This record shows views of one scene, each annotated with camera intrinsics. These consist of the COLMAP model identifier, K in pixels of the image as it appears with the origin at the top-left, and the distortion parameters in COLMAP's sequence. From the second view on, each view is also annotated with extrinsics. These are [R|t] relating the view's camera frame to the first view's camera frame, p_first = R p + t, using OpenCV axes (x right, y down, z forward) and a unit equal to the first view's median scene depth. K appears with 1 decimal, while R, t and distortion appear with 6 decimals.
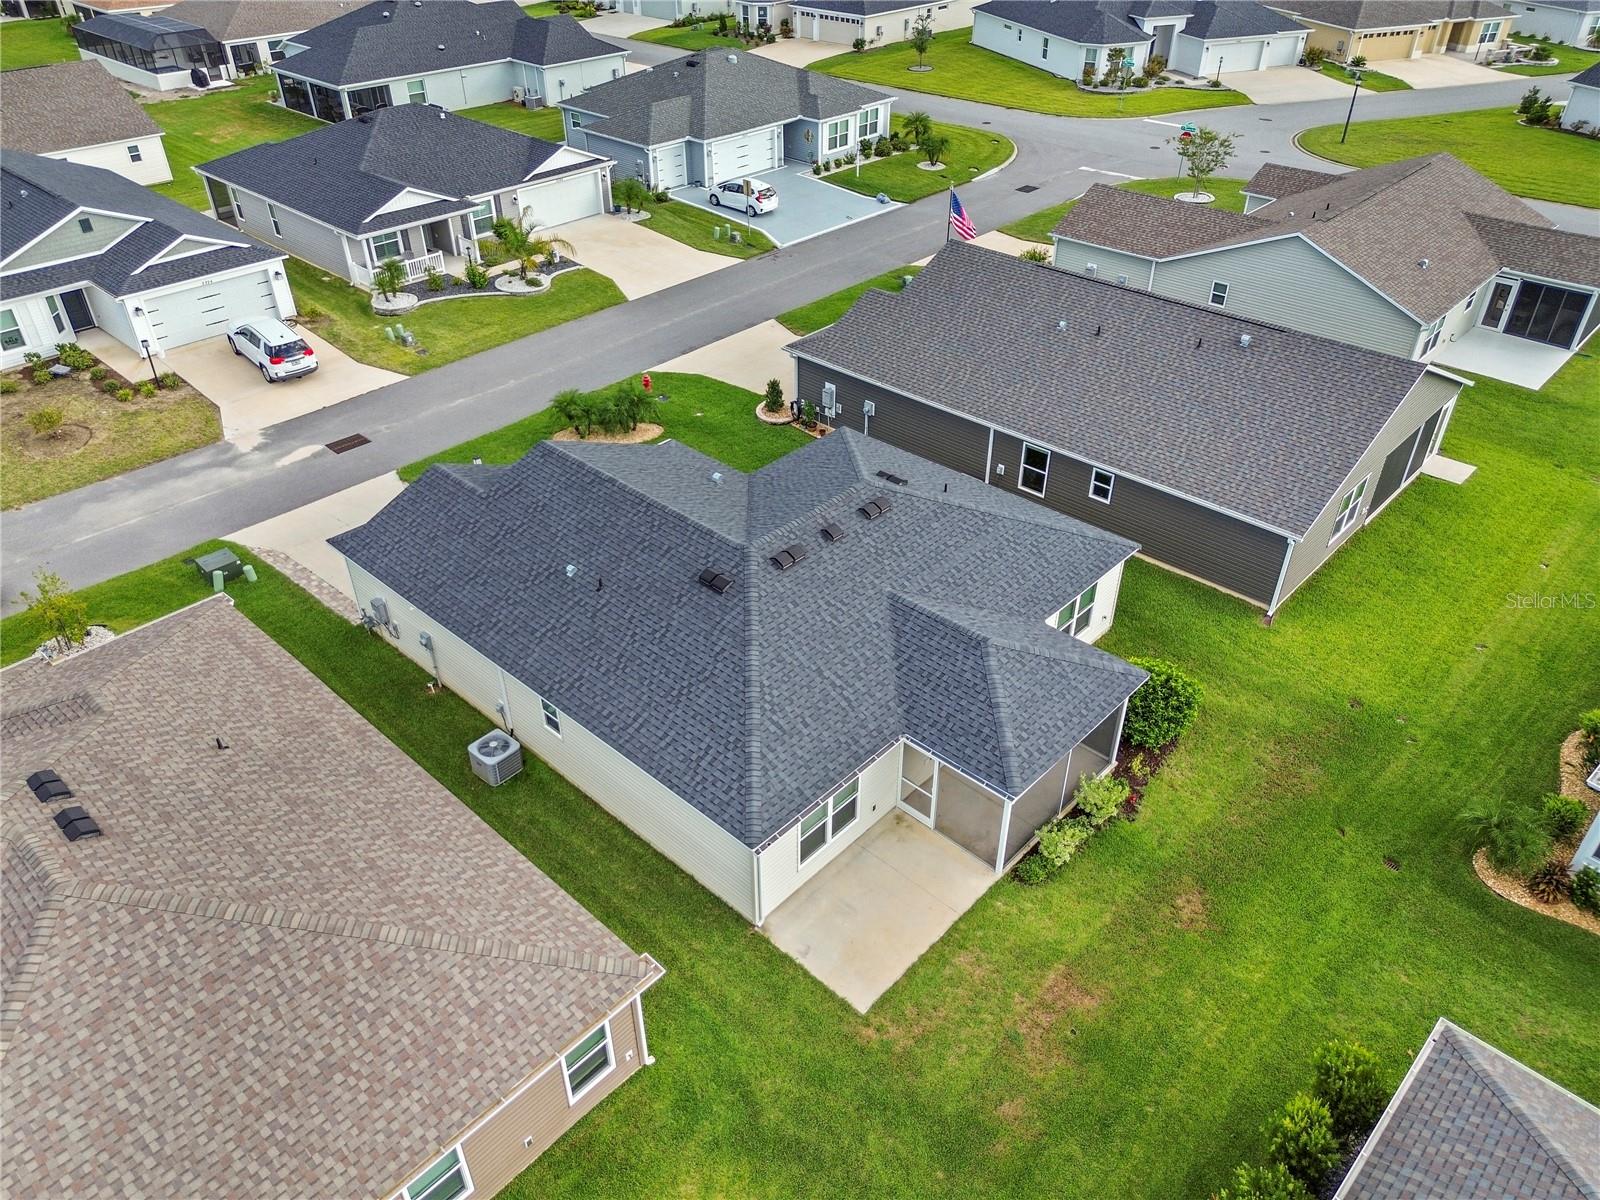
lens RADIAL K [[1155.1, 0, 800.0], [0, 1155.1, 600.0], [0, 0, 1]] dist [0.005779, -0.000838]
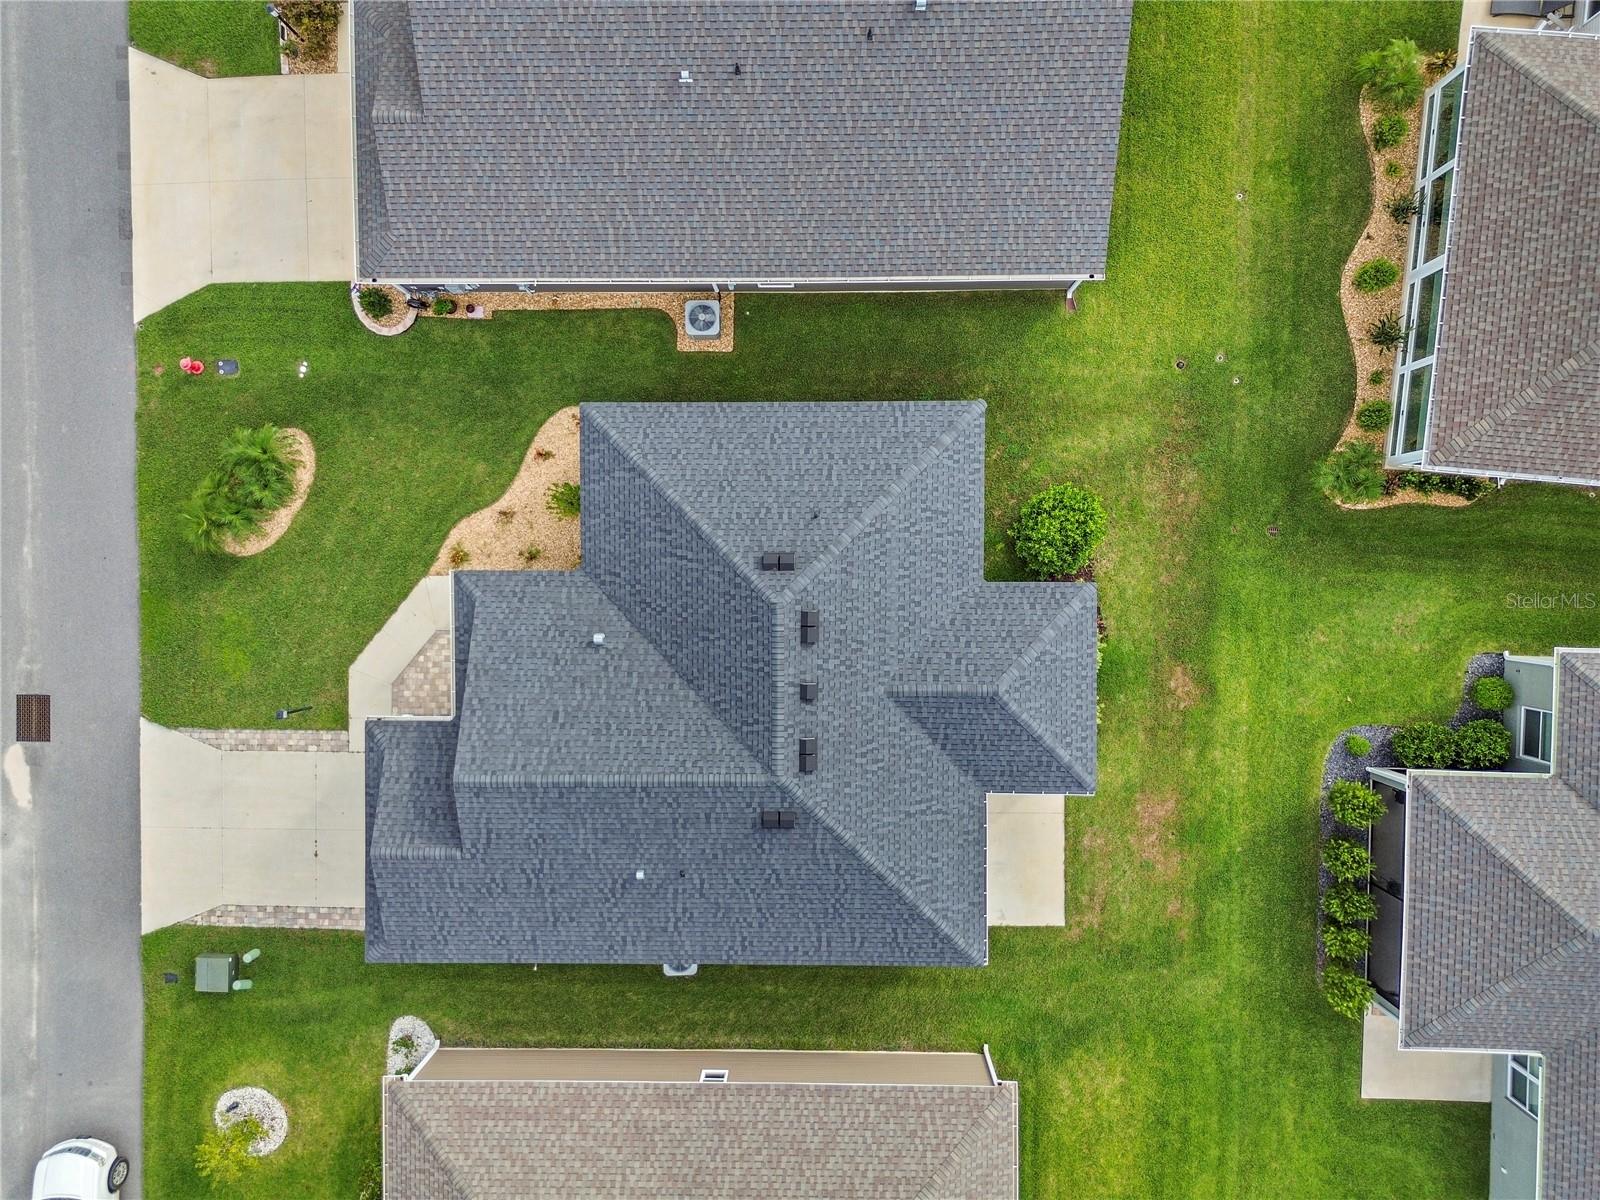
lens RADIAL K [[1139.5, 0, 800.0], [0, 1139.5, 600.0], [0, 0, 1]] dist [0.007940, 0.002102]
pose [[0.731561, -0.681259, -0.026547, 0.102122], [0.407272, 0.405454, 0.818375, -0.896580], [-0.546762, -0.609503, 0.574071, 0.474751]]
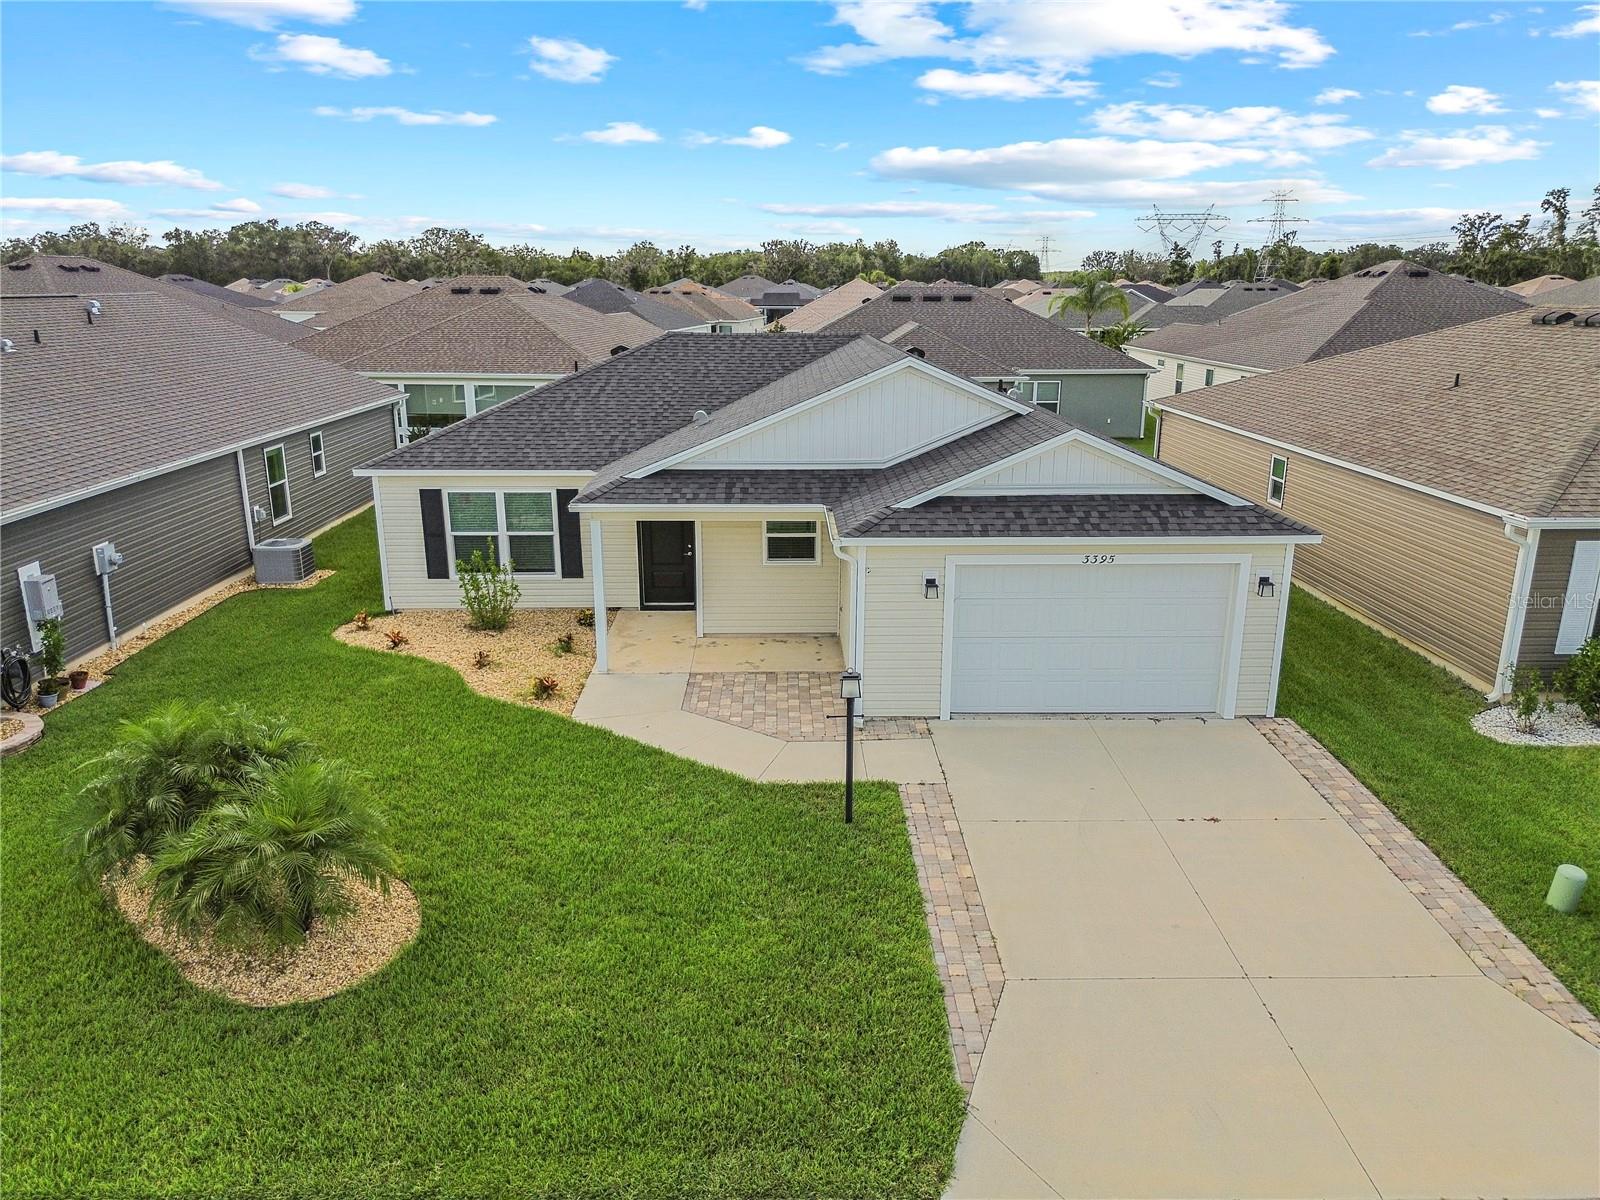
lens RADIAL K [[1166.0, 0, 800.0], [0, 1166.0, 600.0], [0, 0, 1]] dist [0.005405, -0.000983]
pose [[-0.696493, -0.183372, 0.693738, -0.663623], [0.411141, 0.690384, 0.595259, -0.456903], [-0.588099, 0.699818, -0.405455, 1.484997]]
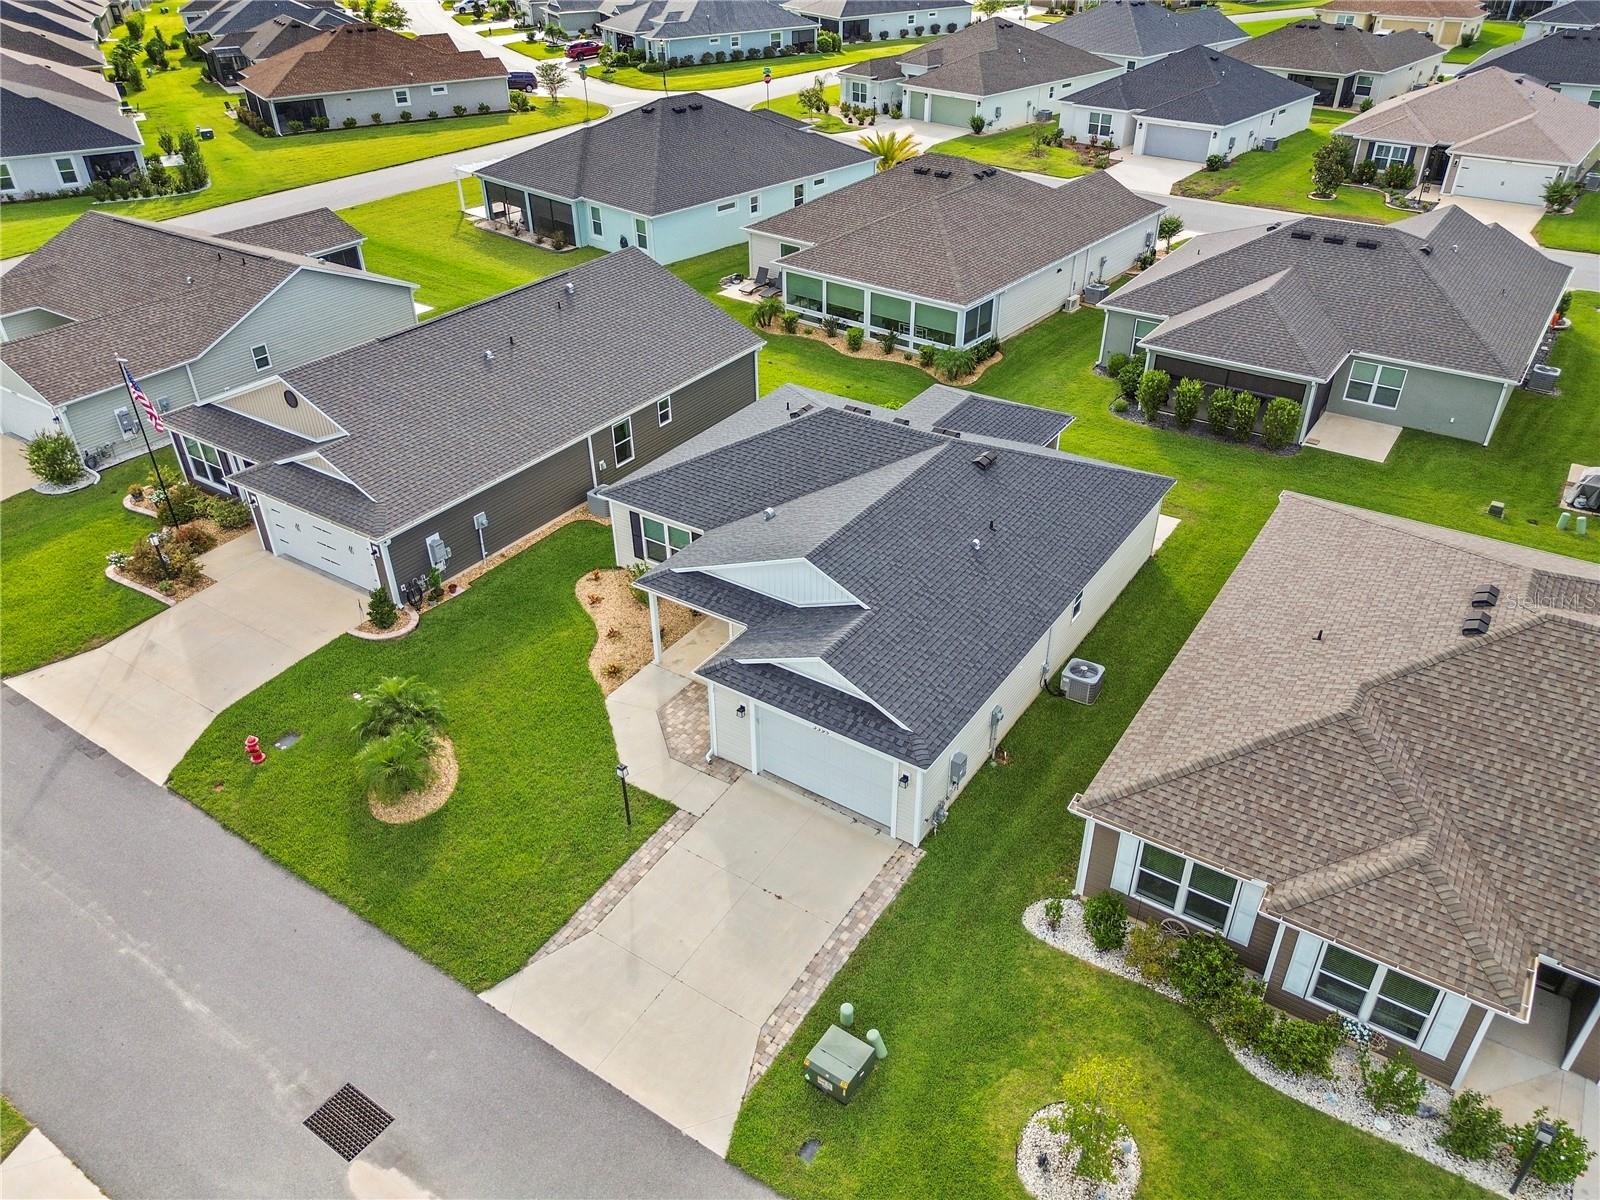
lens RADIAL K [[1155.1, 0, 800.0], [0, 1155.1, 600.0], [0, 0, 1]] dist [0.005779, -0.000838]
pose [[-0.160074, -0.529526, 0.833054, -1.097595], [0.570444, 0.639121, 0.515866, -0.644469], [-0.805587, 0.557788, 0.199758, 0.931357]]
